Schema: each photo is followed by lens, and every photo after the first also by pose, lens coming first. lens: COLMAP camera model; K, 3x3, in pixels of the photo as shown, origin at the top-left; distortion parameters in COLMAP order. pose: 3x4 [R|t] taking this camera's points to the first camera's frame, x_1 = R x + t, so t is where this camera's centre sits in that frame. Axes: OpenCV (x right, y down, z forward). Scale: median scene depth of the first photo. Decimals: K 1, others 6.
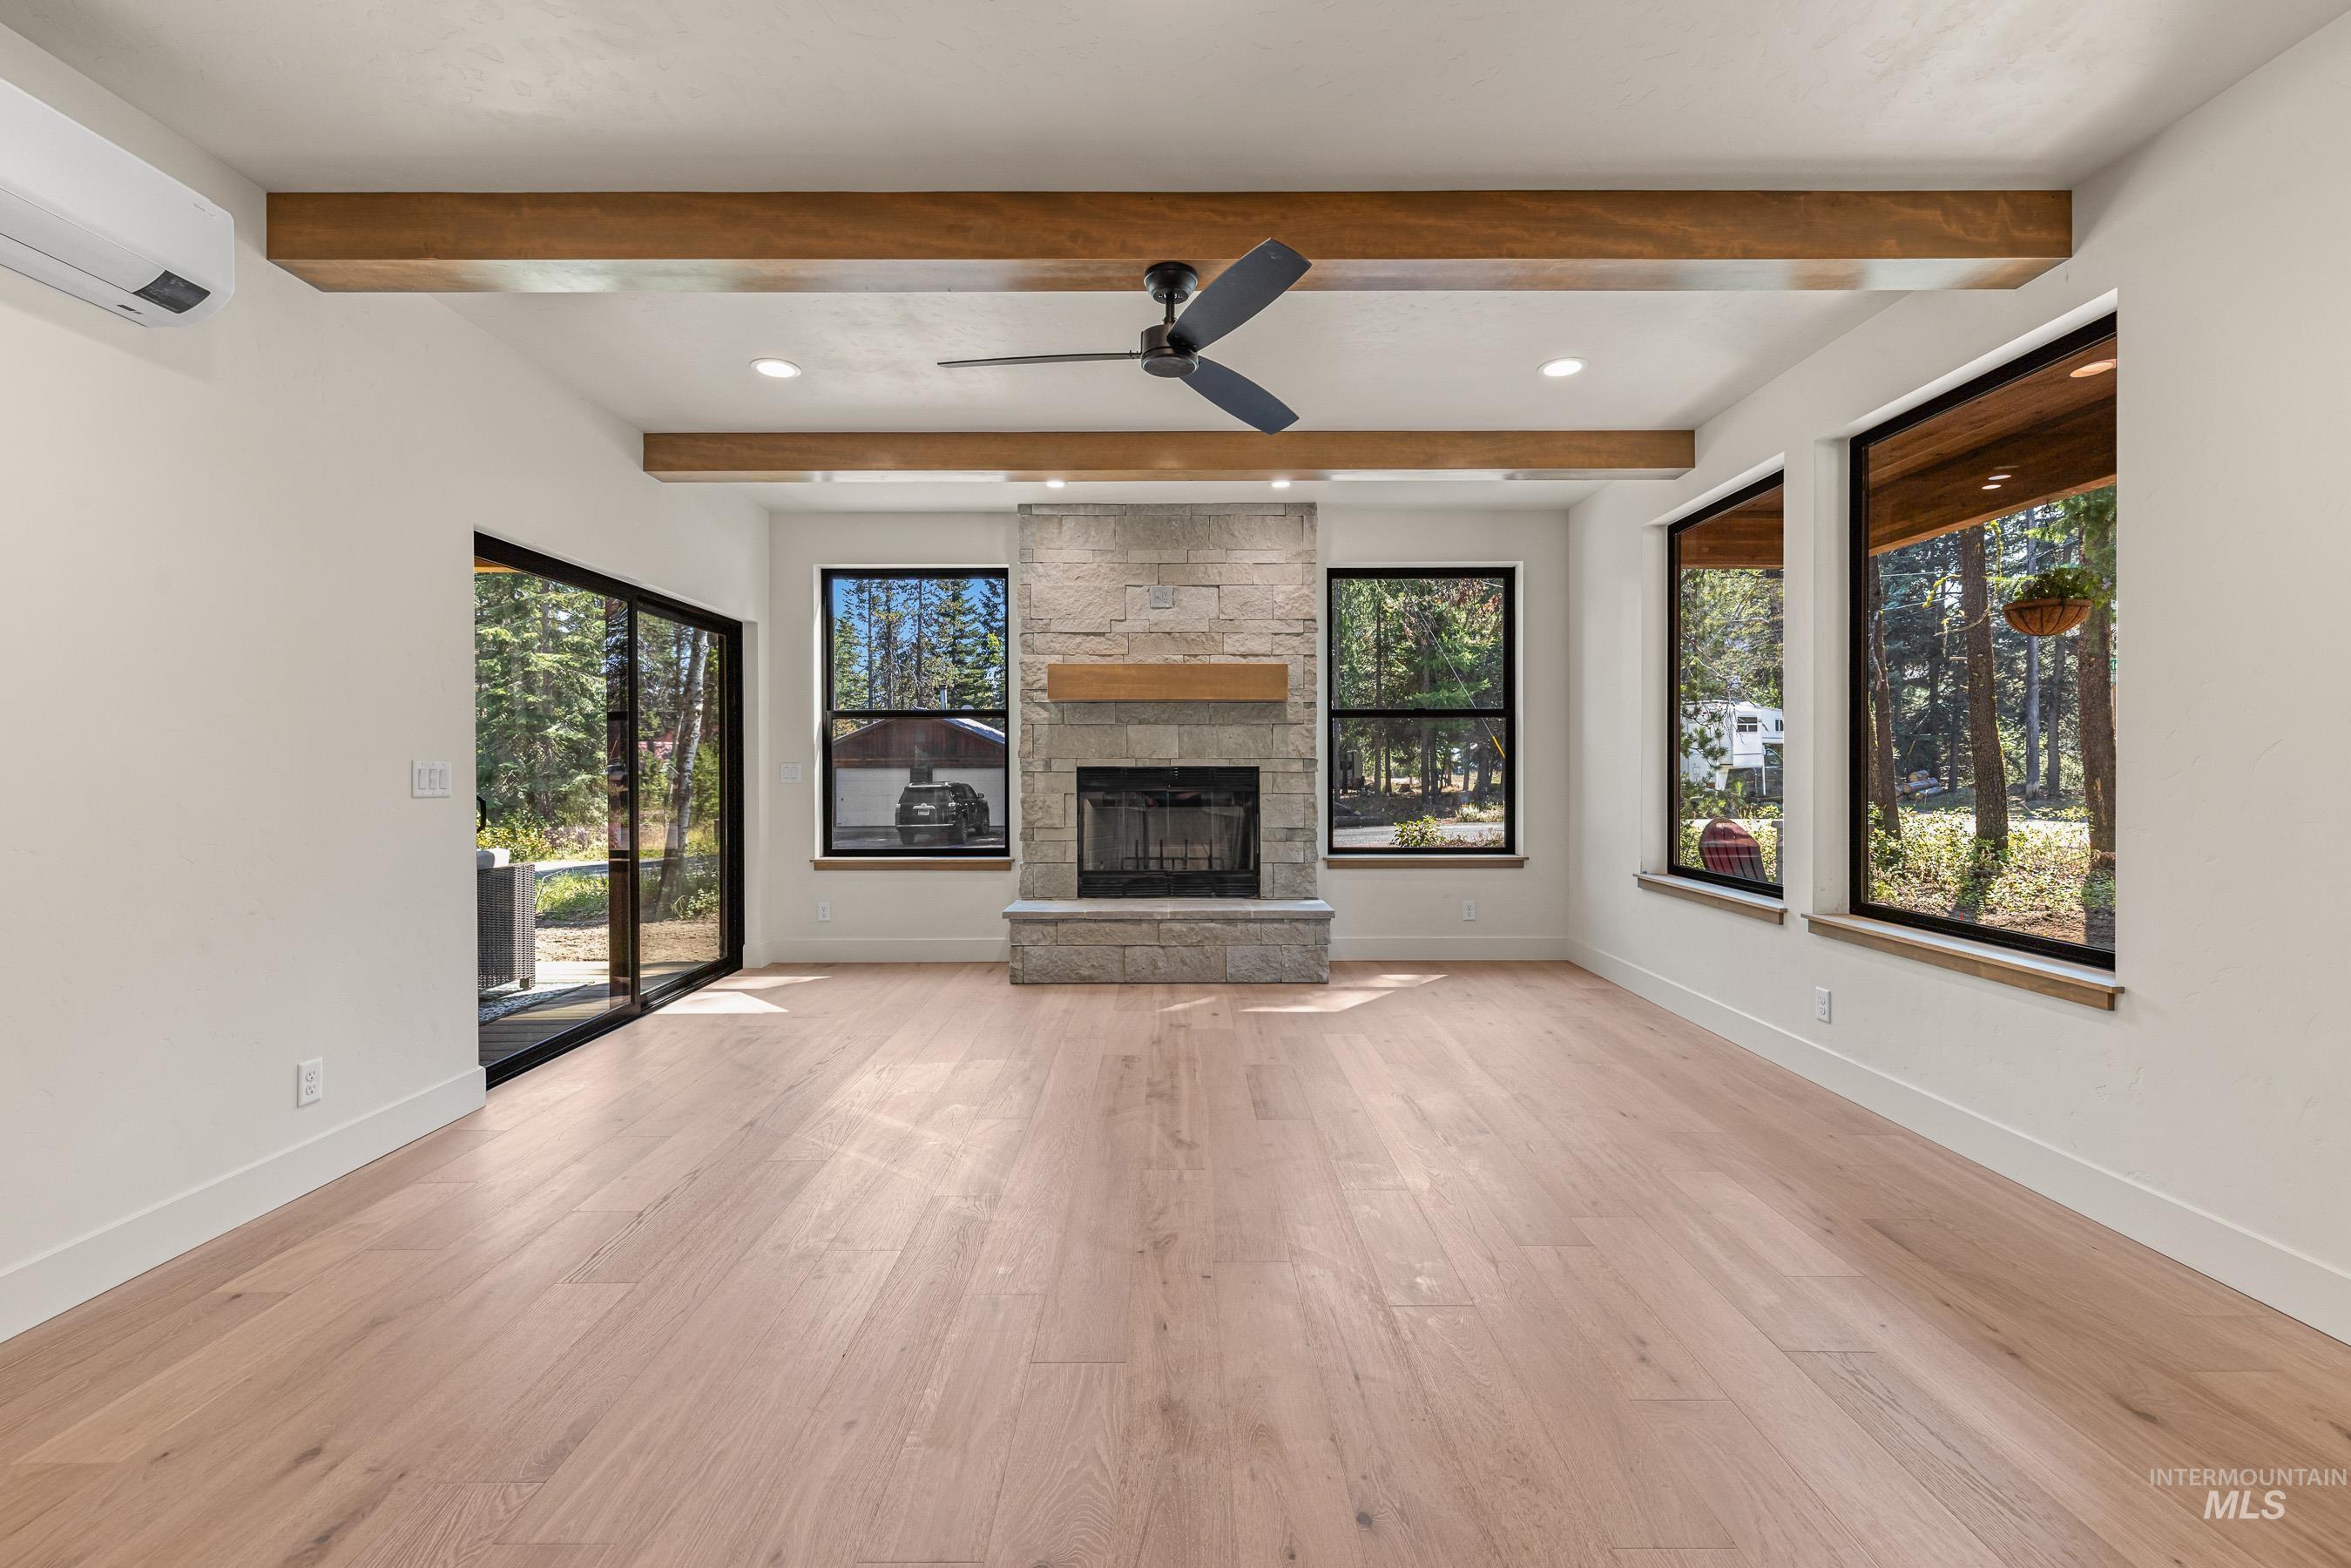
lens RADIAL K [[993.0, 0, 1173.8], [0, 993.0, 772.1], [0, 0, 1]] dist [0.003360, -0.001475]
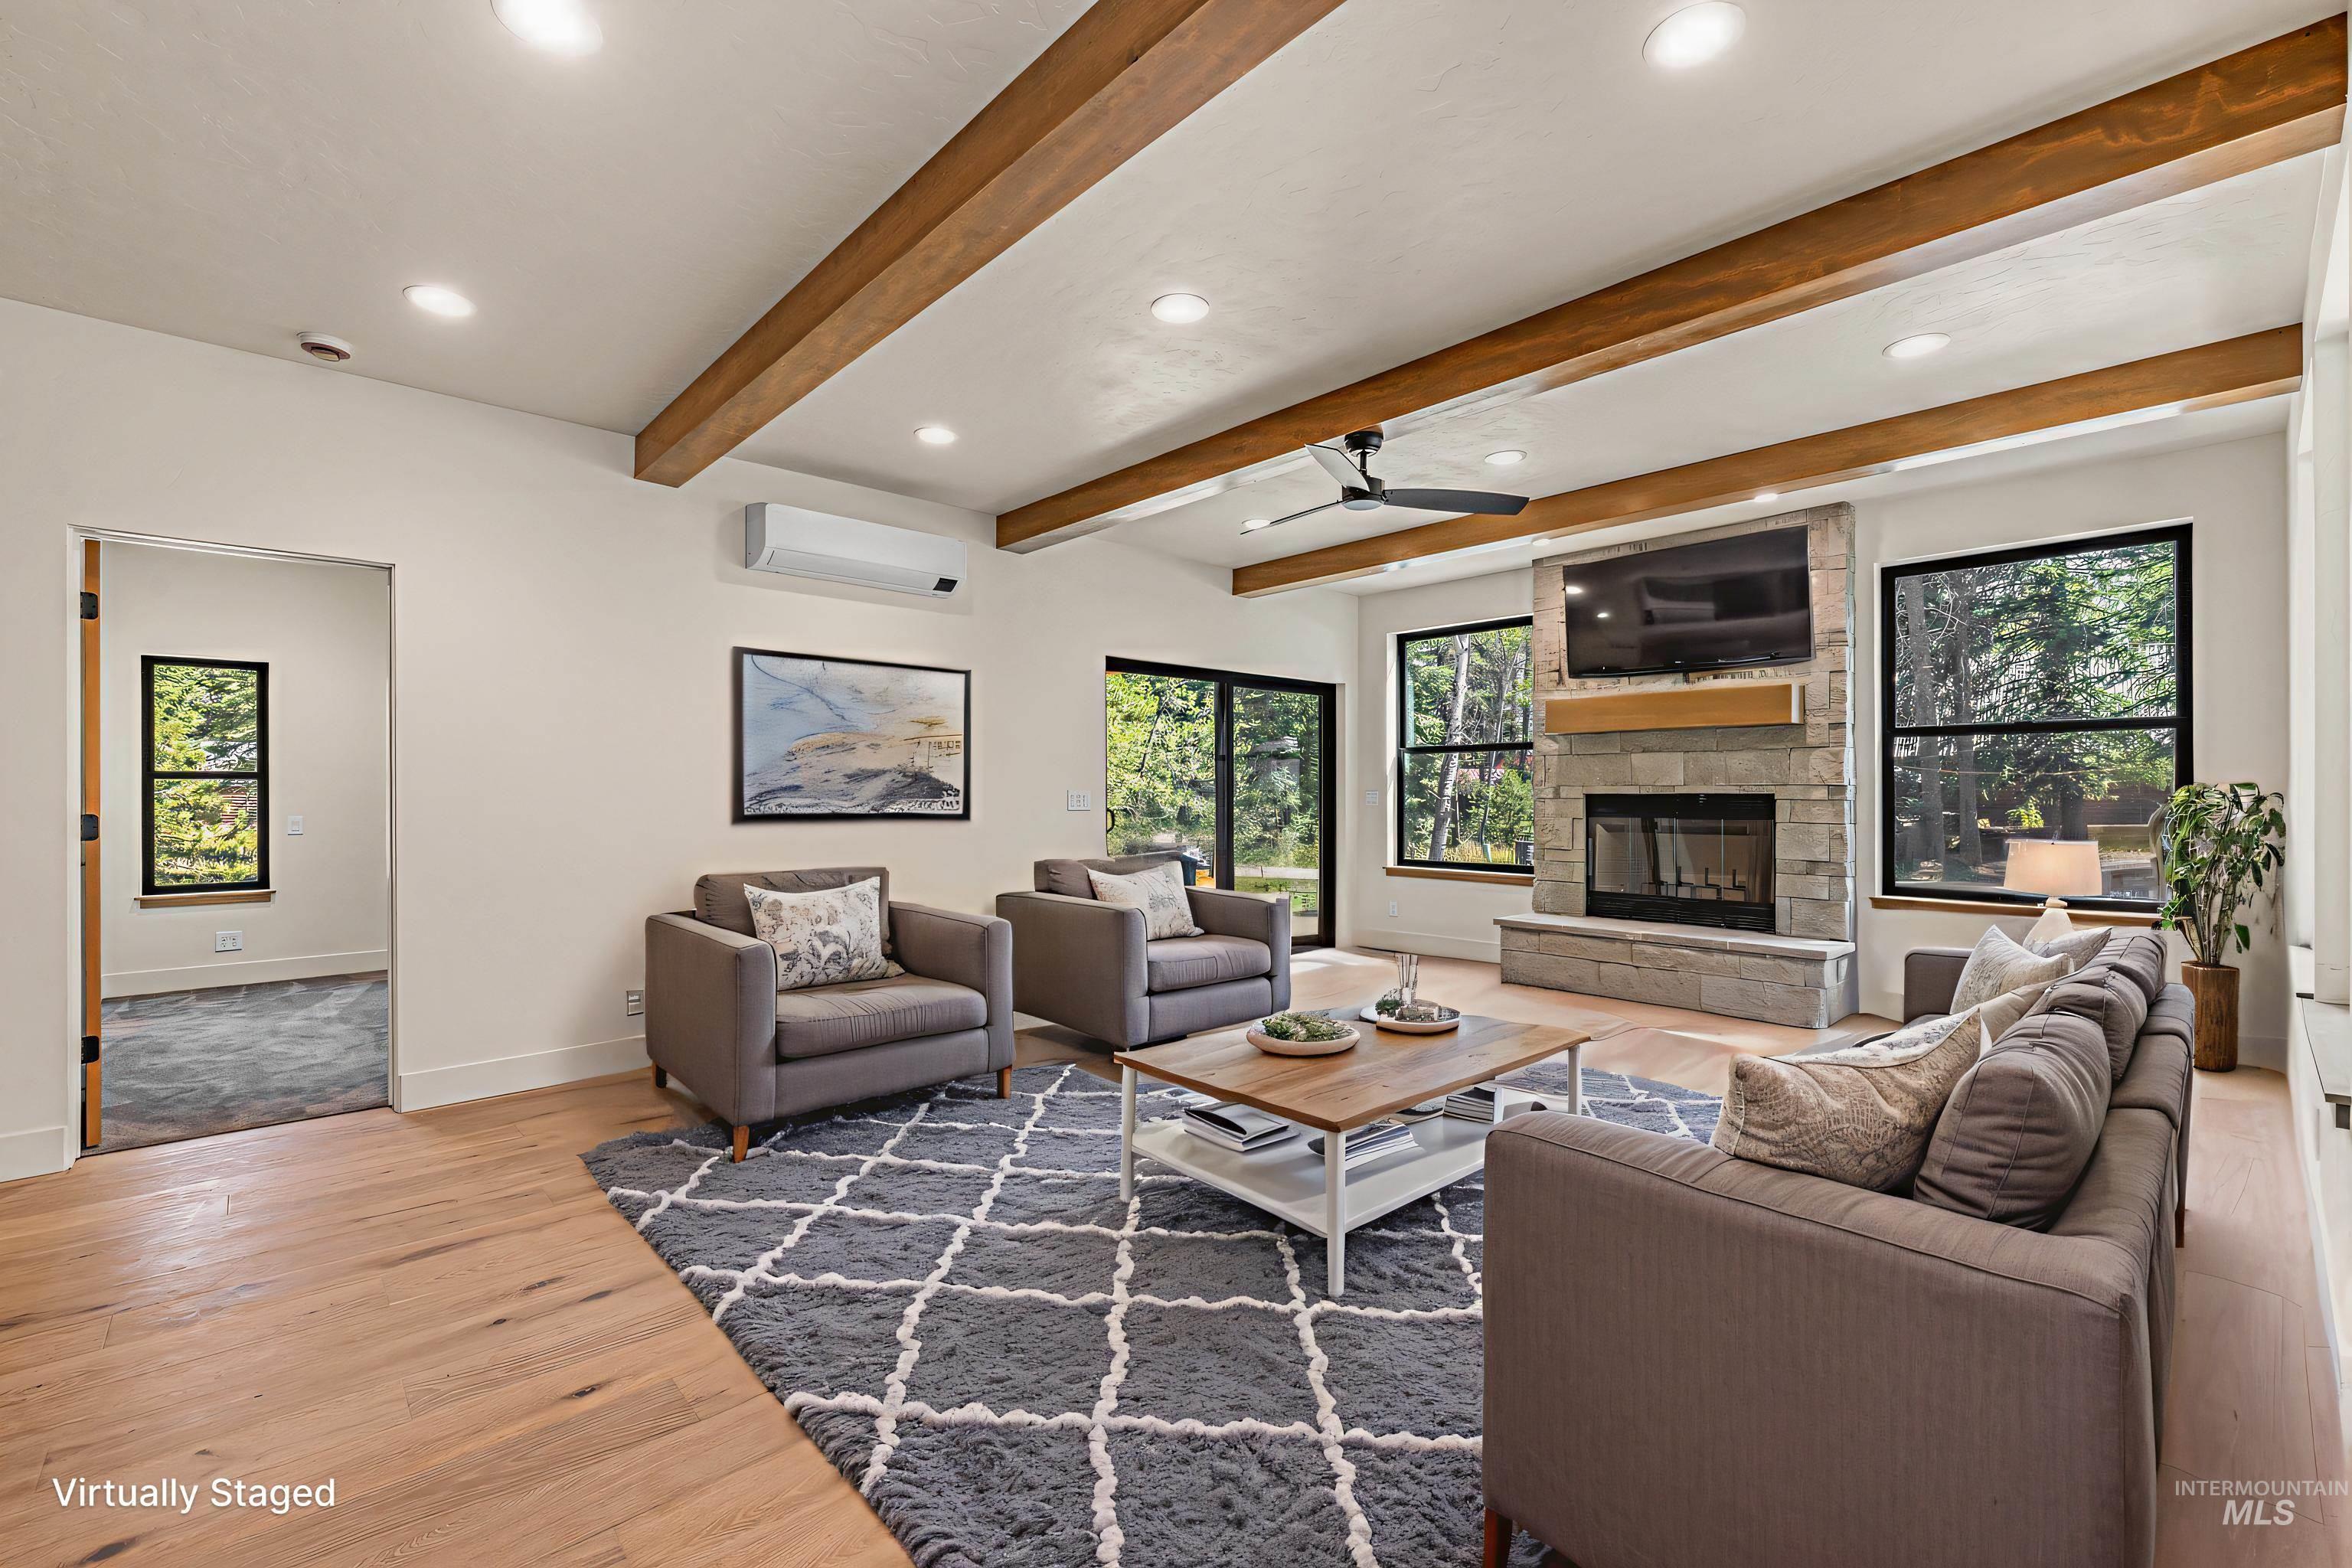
lens RADIAL K [[991.5, 0, 1168.2], [0, 991.5, 788.6], [0, 0, 1]] dist [-0.001308, 0.000011]
pose [[0.678255, -0.003201, -0.734820, 0.386978], [-0.001946, 0.999979, -0.006152, -0.003348], [0.734824, 0.005603, 0.678234, -0.058253]]
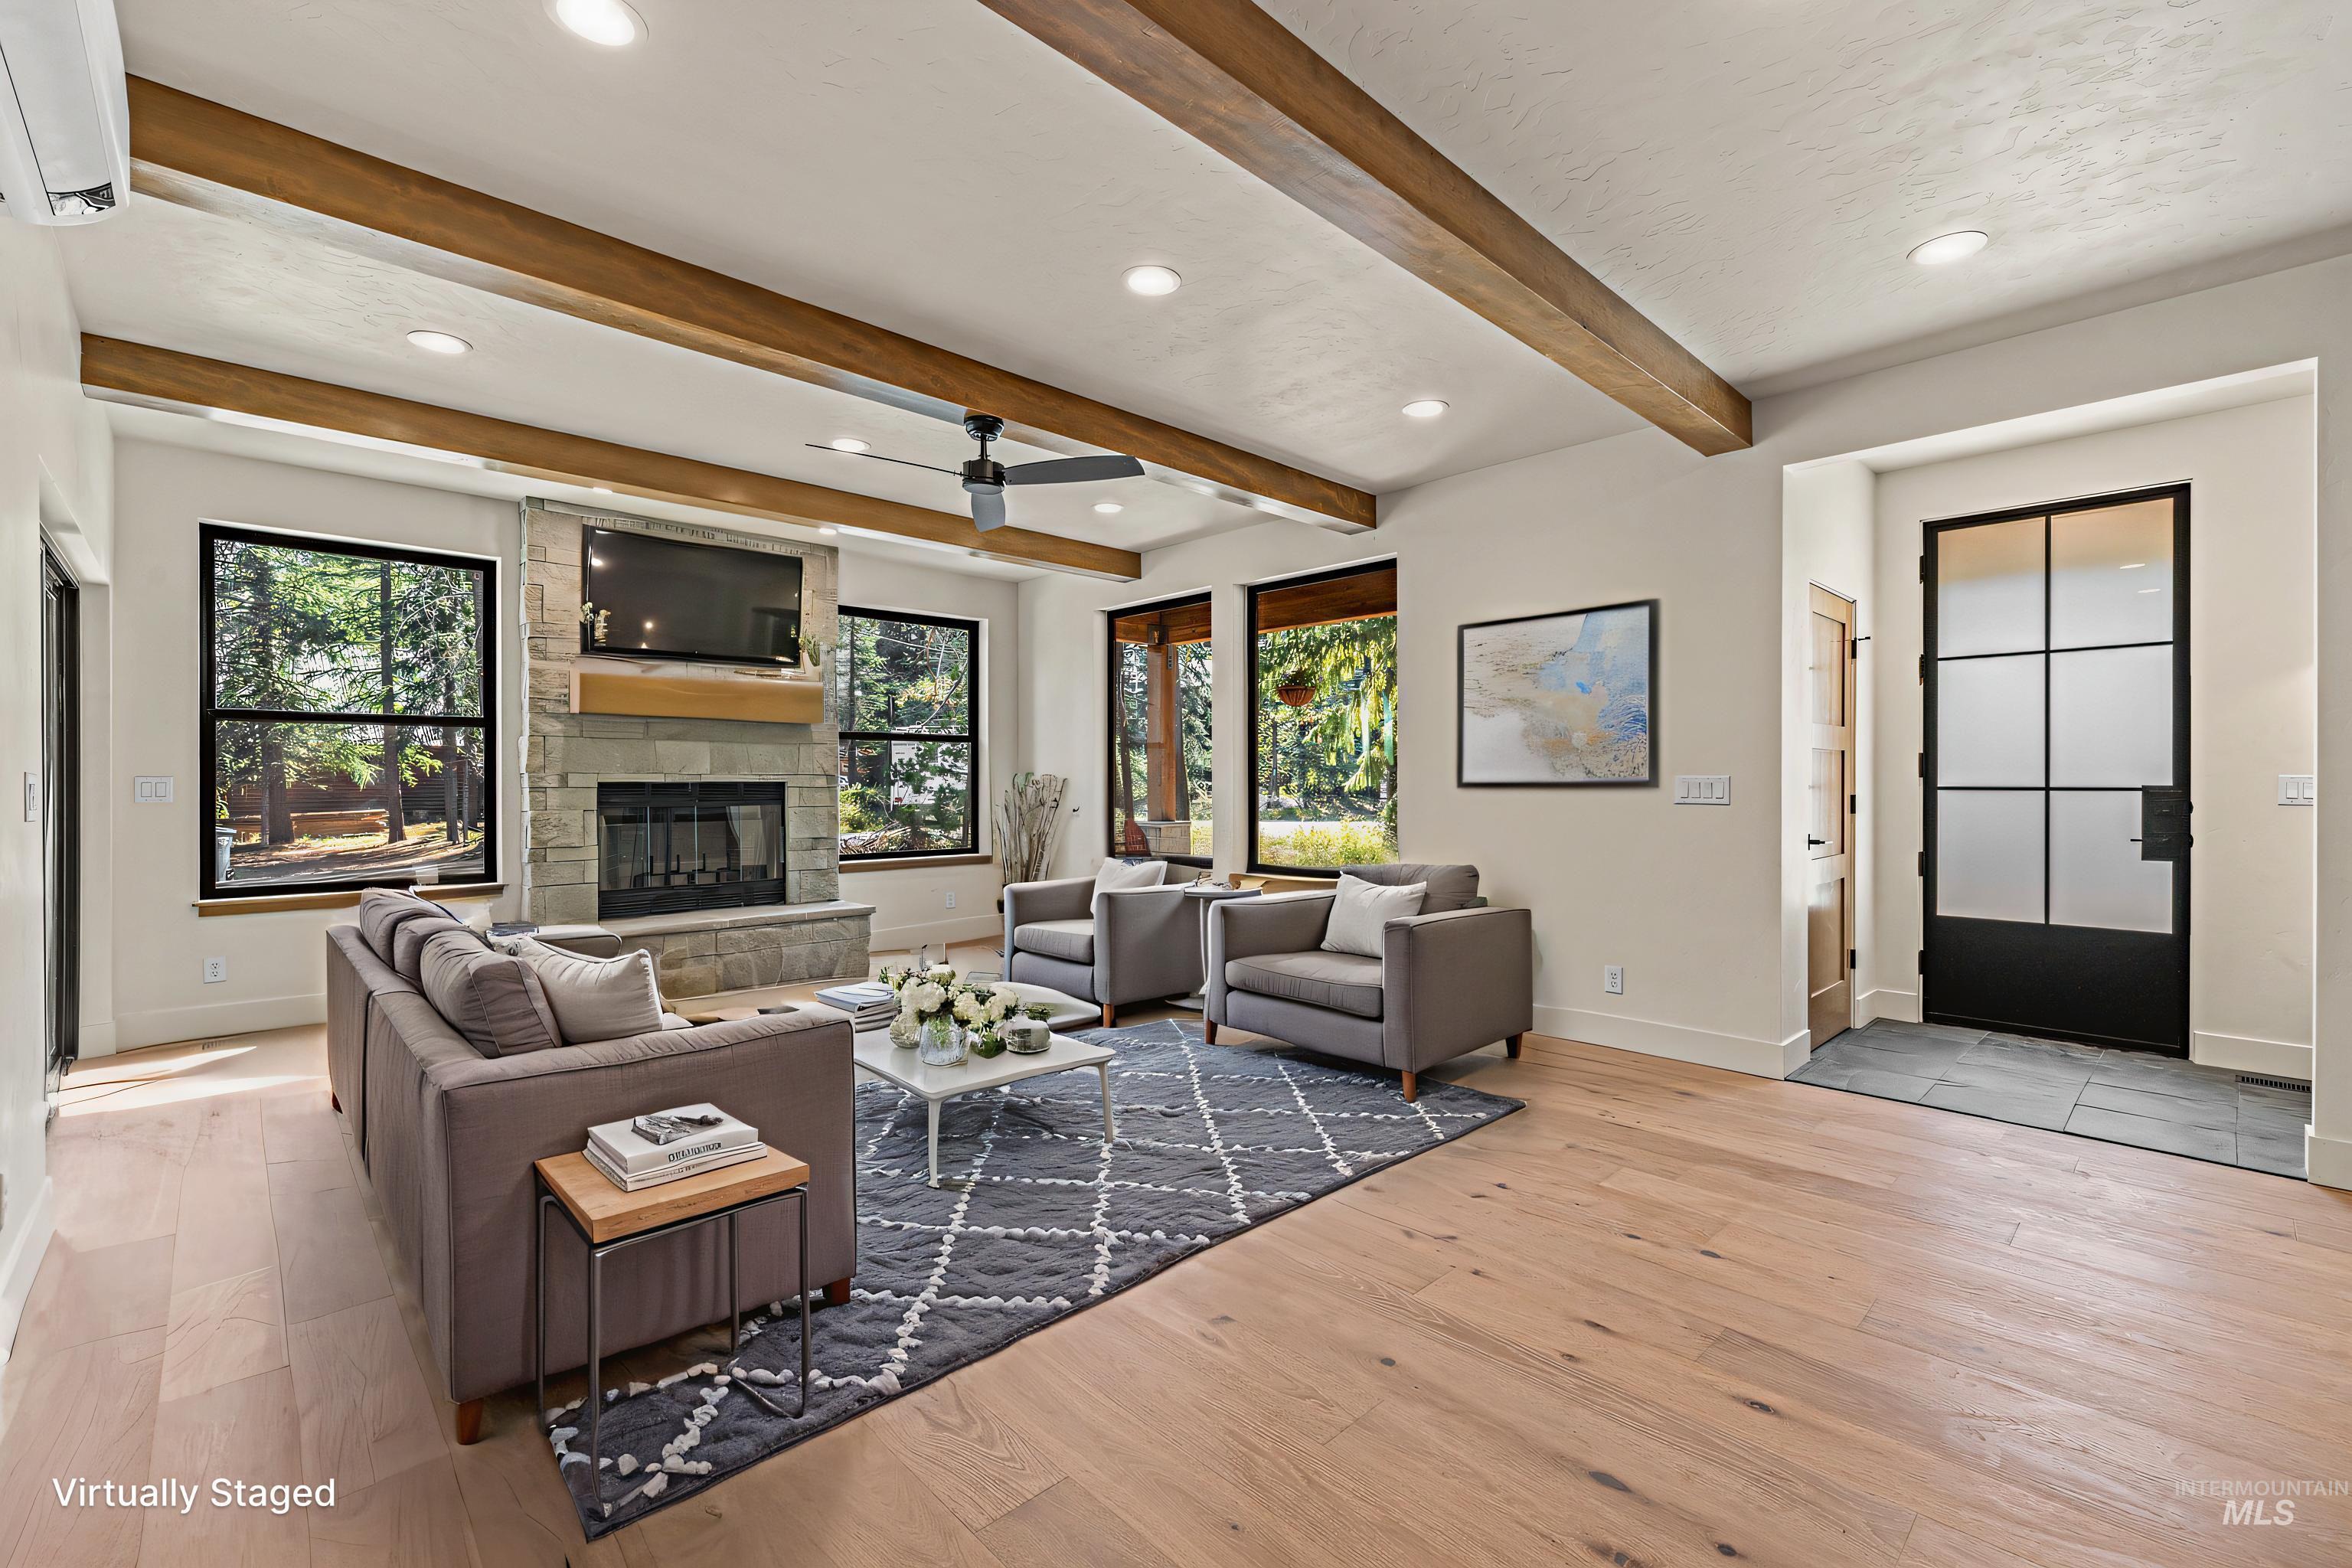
lens RADIAL K [[991.5, 0, 1168.6], [0, 991.5, 783.3], [0, 0, 1]] dist [-0.001308, 0.000011]
pose [[0.727426, 0.000071, 0.686187, -0.354826], [0.002943, 0.999990, -0.003223, 0.000430], [-0.686180, 0.004364, 0.727418, -0.076251]]
